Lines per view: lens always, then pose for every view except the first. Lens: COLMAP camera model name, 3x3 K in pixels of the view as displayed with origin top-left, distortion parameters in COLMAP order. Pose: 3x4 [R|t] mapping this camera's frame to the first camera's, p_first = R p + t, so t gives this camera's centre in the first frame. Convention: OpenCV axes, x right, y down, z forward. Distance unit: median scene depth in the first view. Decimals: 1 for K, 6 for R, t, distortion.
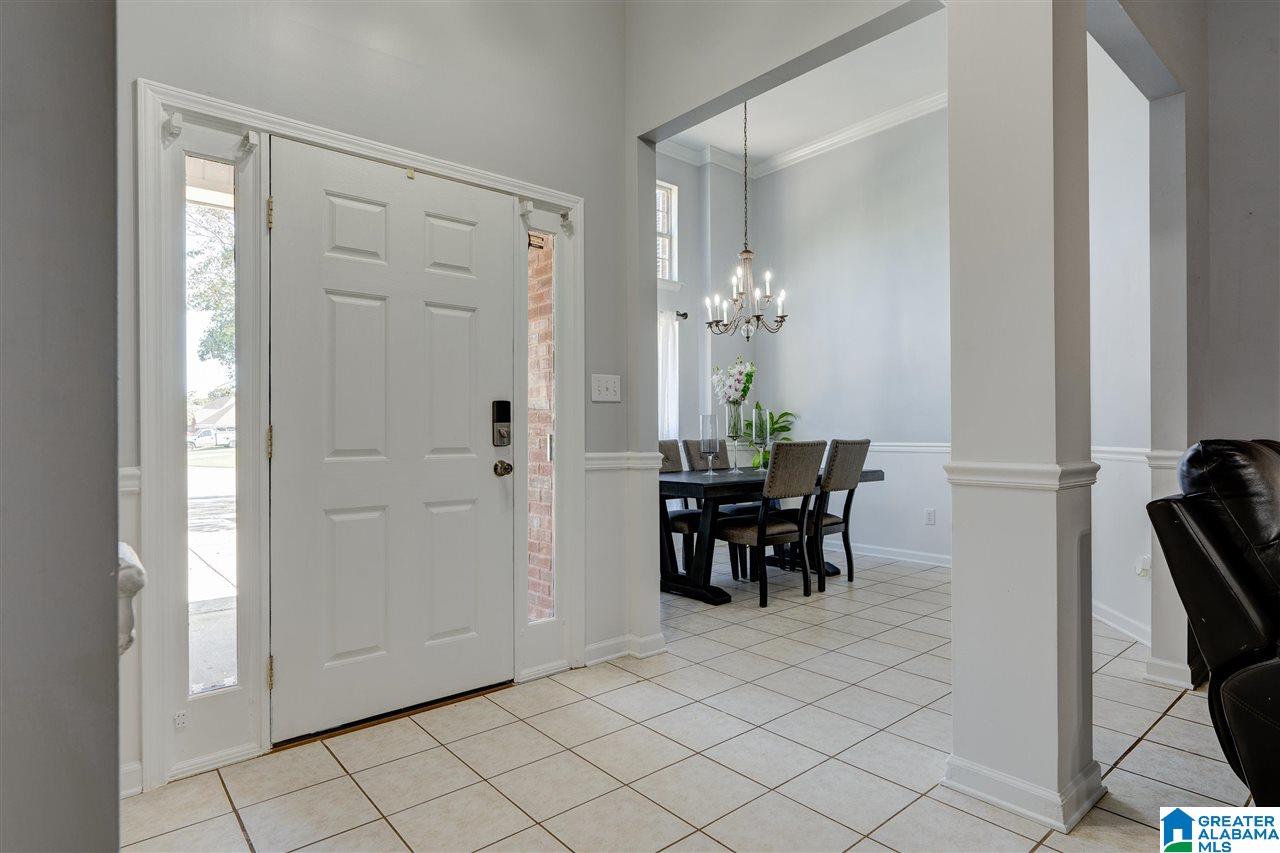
lens RADIAL K [[691.2, 0, 640.0], [0, 691.2, 426.5], [0, 0, 1]] dist [-0.000714, -0.000012]
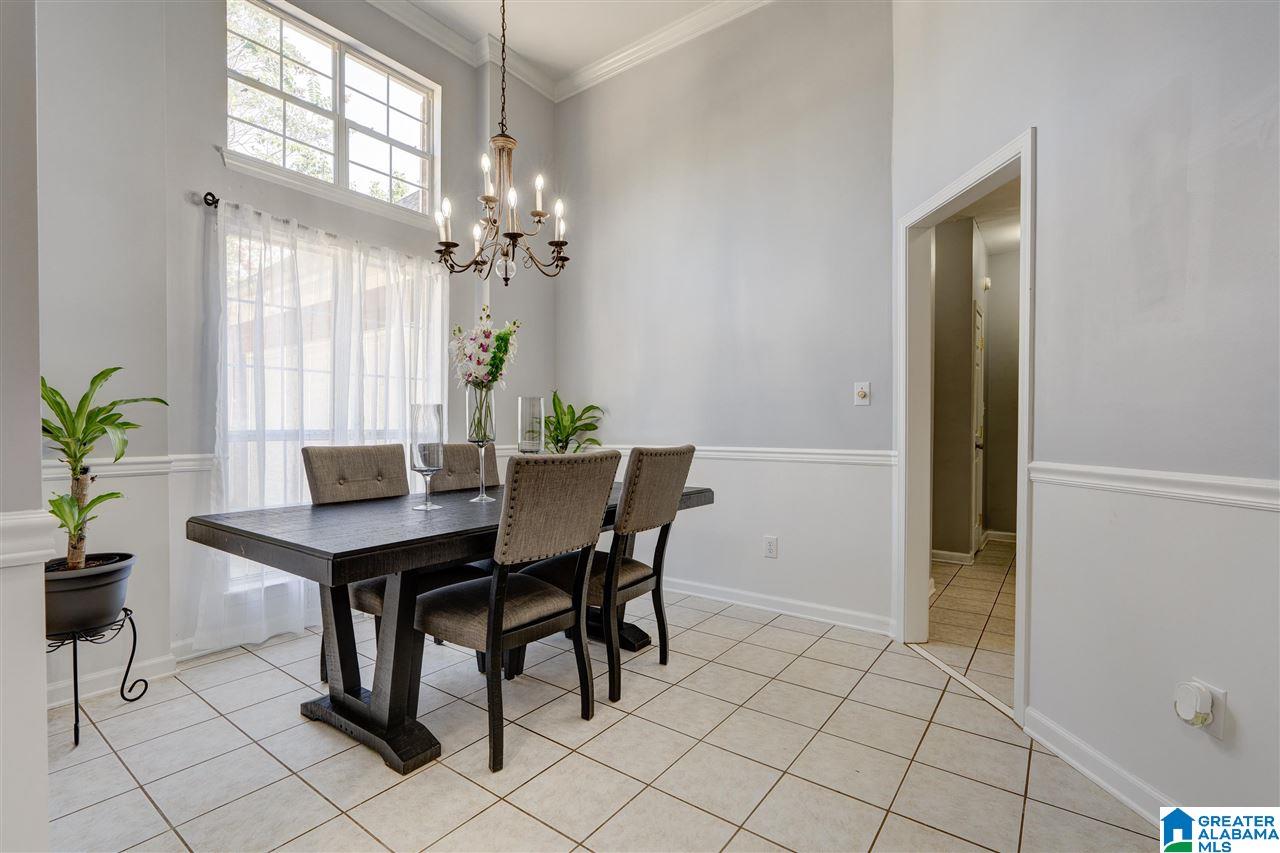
lens RADIAL K [[581.1, 0, 640.0], [0, 581.1, 426.5], [0, 0, 1]] dist [-0.000326, 0.000000]
pose [[0.975344, 0.006975, 0.220581, 0.160737], [-0.008682, 0.999939, 0.006770, -0.002778], [-0.220521, -0.008518, 0.975345, 0.473996]]
